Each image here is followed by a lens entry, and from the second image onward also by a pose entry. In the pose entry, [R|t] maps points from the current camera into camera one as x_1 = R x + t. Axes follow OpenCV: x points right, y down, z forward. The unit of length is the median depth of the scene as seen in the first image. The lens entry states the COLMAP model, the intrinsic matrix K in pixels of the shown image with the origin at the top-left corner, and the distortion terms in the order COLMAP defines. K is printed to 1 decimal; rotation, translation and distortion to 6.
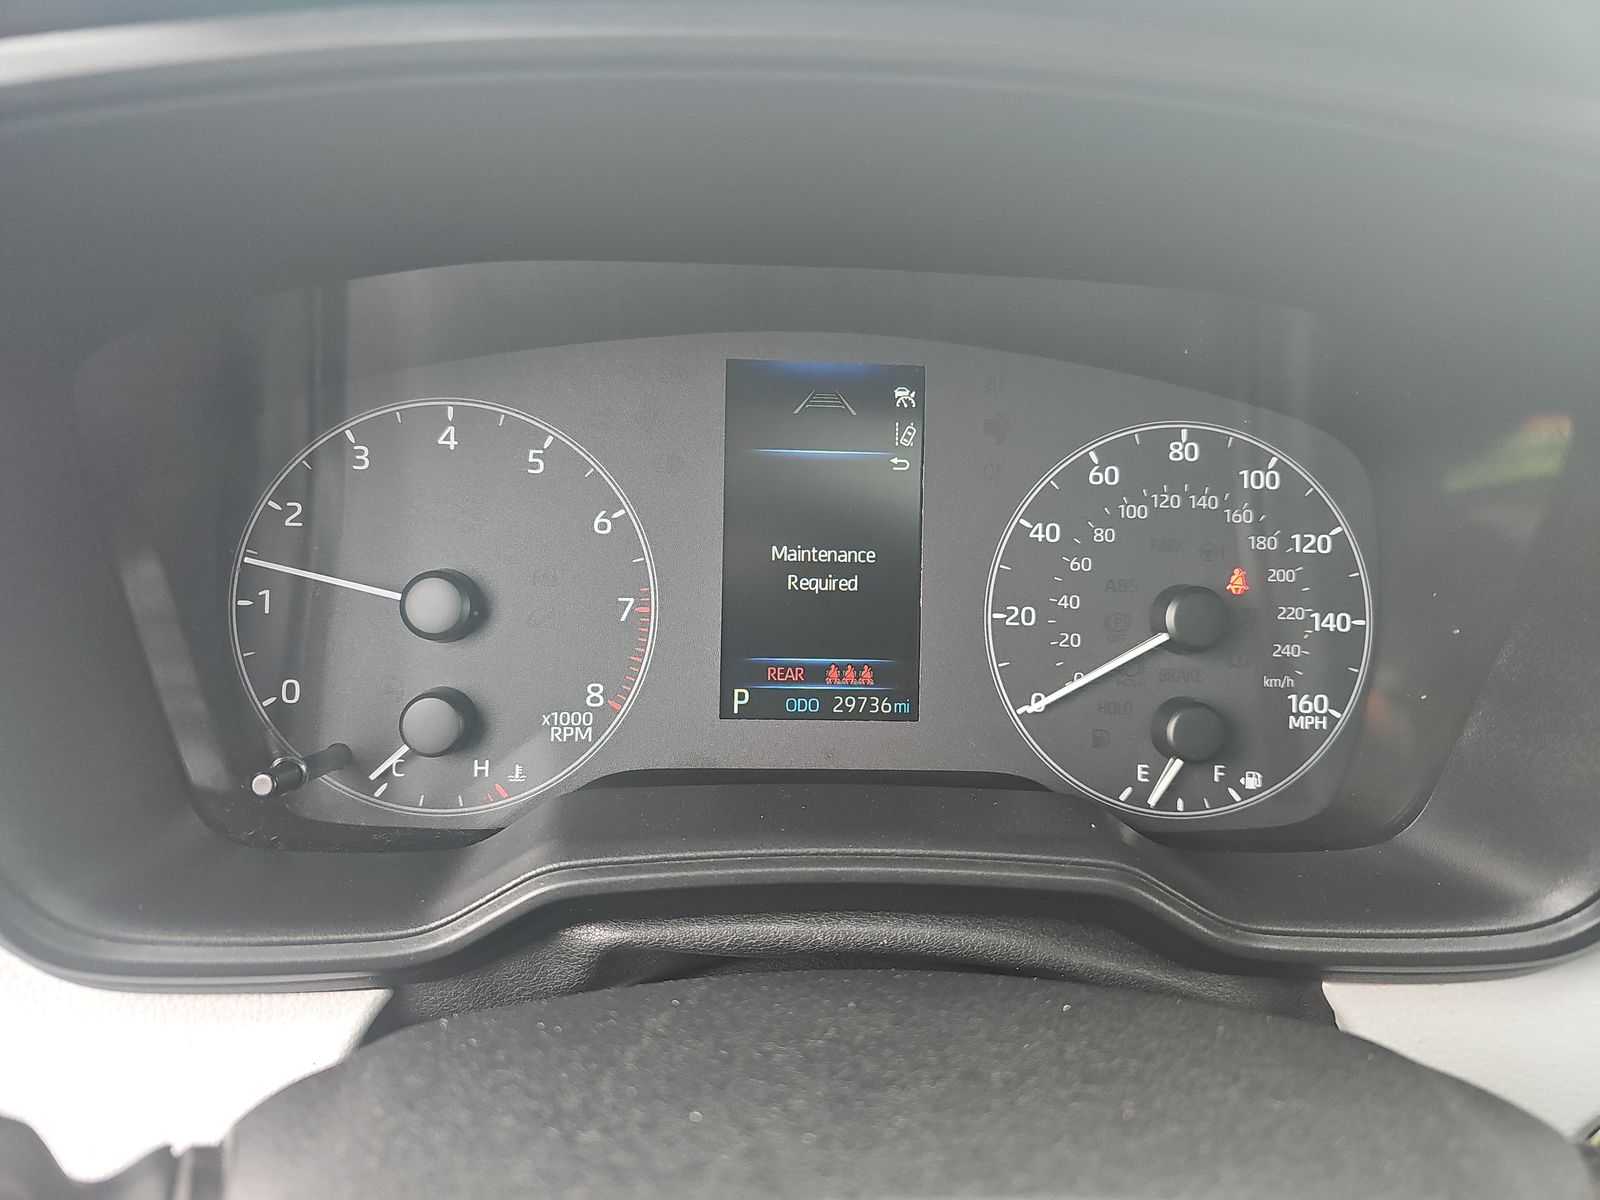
lens RADIAL K [[1071.6, 0, 800.0], [0, 1071.6, 600.0], [0, 0, 1]] dist [0.023867, -0.063196]
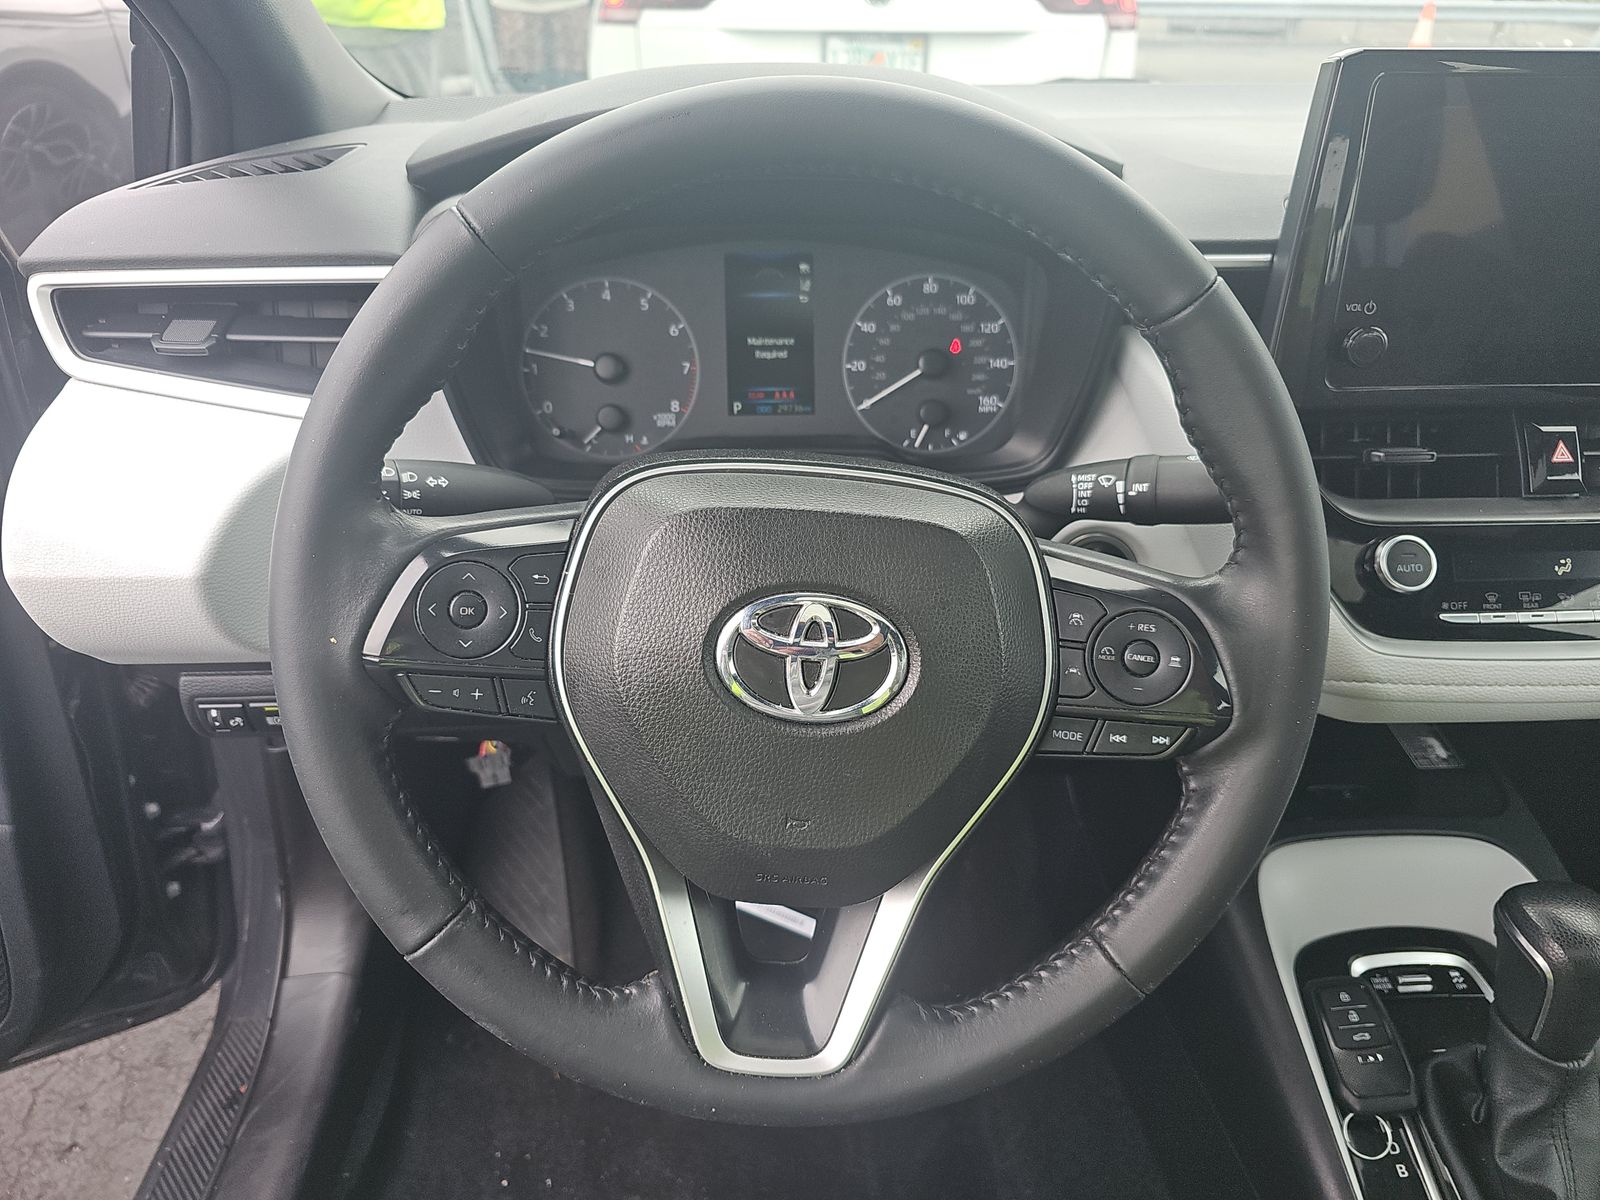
lens RADIAL K [[1094.6, 0, 800.0], [0, 1094.6, 600.0], [0, 0, 1]] dist [0.061306, -0.068860]
pose [[0.999041, -0.033425, -0.028270, 0.130815], [0.036907, 0.990391, 0.133282, 0.192444], [0.023543, -0.134198, 0.990675, -1.378508]]
